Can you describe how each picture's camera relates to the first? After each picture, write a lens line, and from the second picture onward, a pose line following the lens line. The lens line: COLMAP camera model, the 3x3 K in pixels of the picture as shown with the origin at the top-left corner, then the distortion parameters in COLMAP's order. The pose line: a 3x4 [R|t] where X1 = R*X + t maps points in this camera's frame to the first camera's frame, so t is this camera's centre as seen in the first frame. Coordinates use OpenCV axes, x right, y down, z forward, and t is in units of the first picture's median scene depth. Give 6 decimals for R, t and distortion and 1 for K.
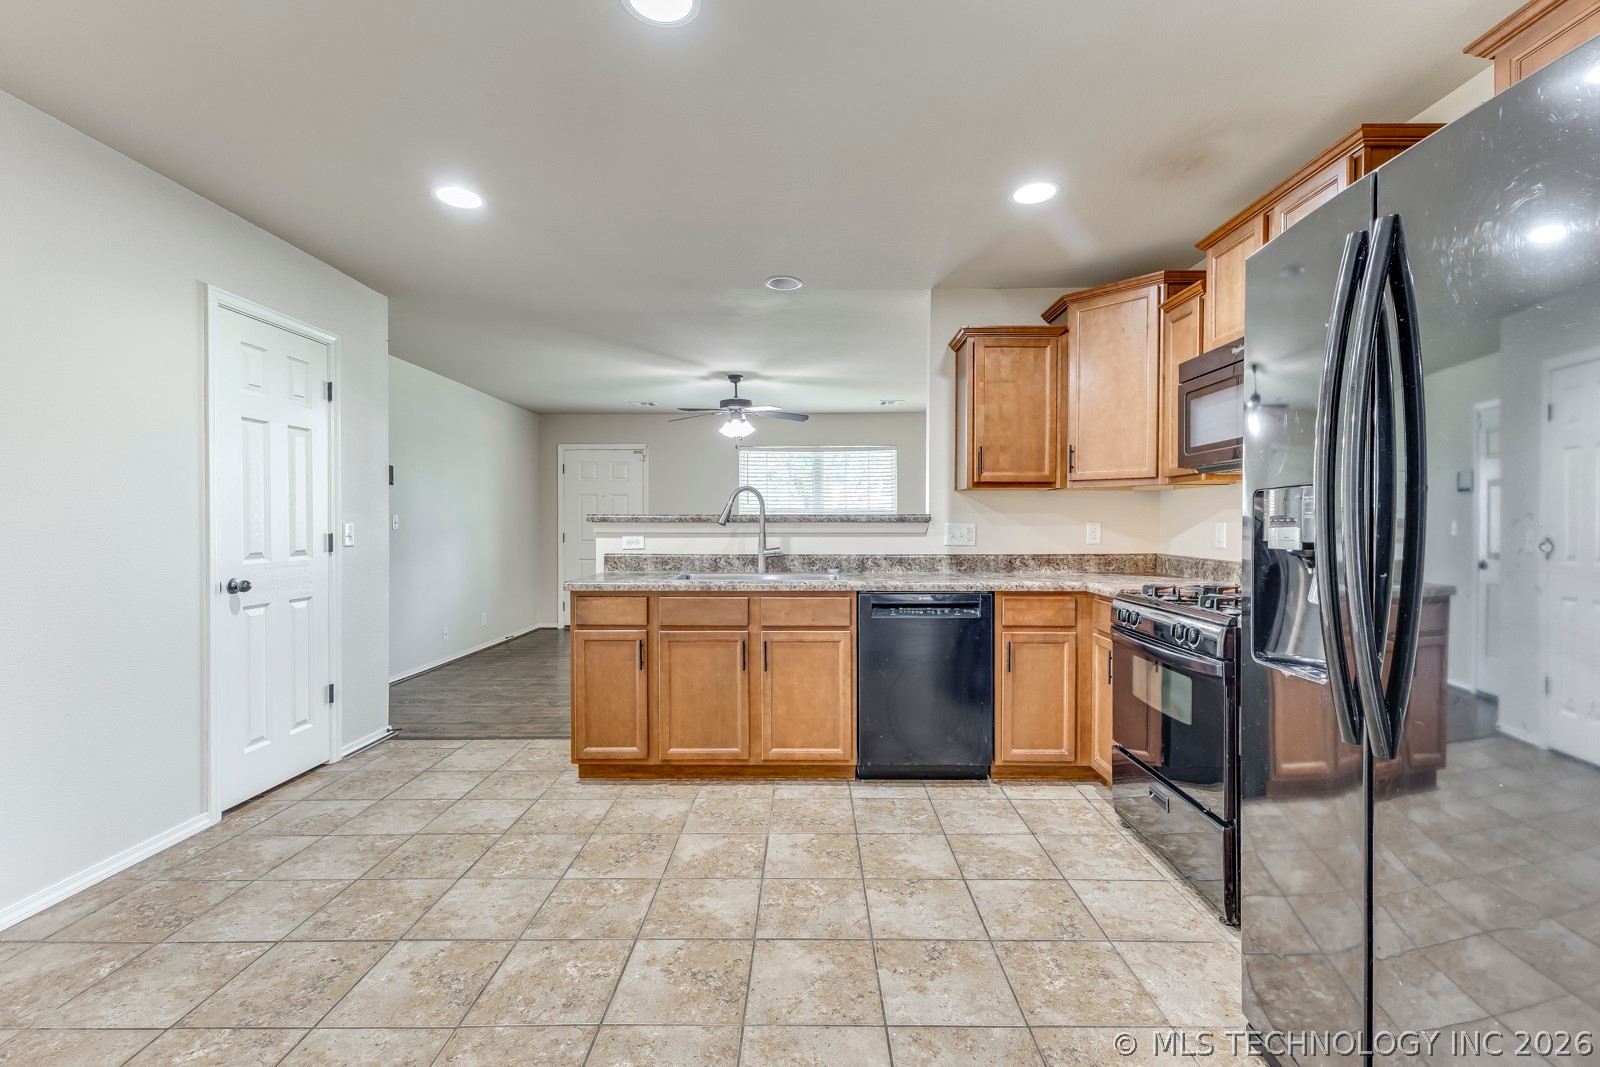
lens RADIAL K [[689.5, 0, 808.5], [0, 689.5, 529.1], [0, 0, 1]] dist [0.012643, -0.002995]
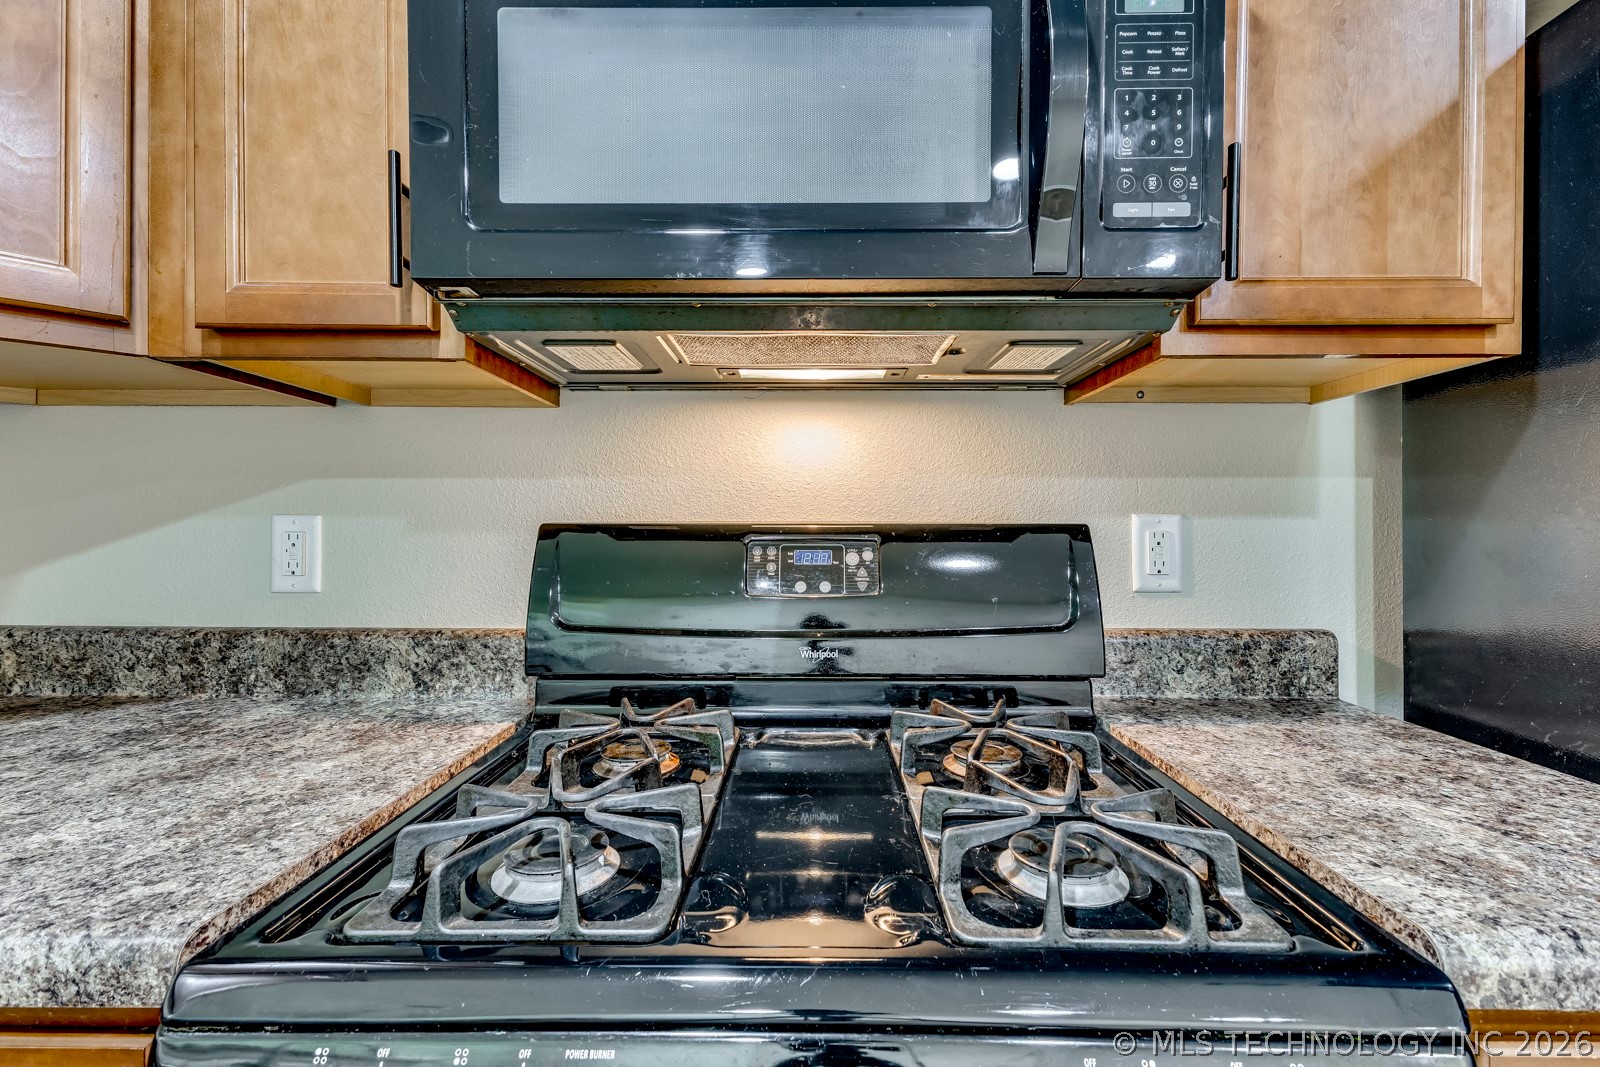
lens RADIAL K [[689.5, 0, 804.7], [0, 689.5, 524.1], [0, 0, 1]] dist [0.012643, -0.002995]
pose [[0.004268, -0.005587, 0.999975, 0.240769], [0.009131, 0.999943, 0.005548, -0.004789], [-0.999949, 0.009107, 0.004319, 0.697100]]
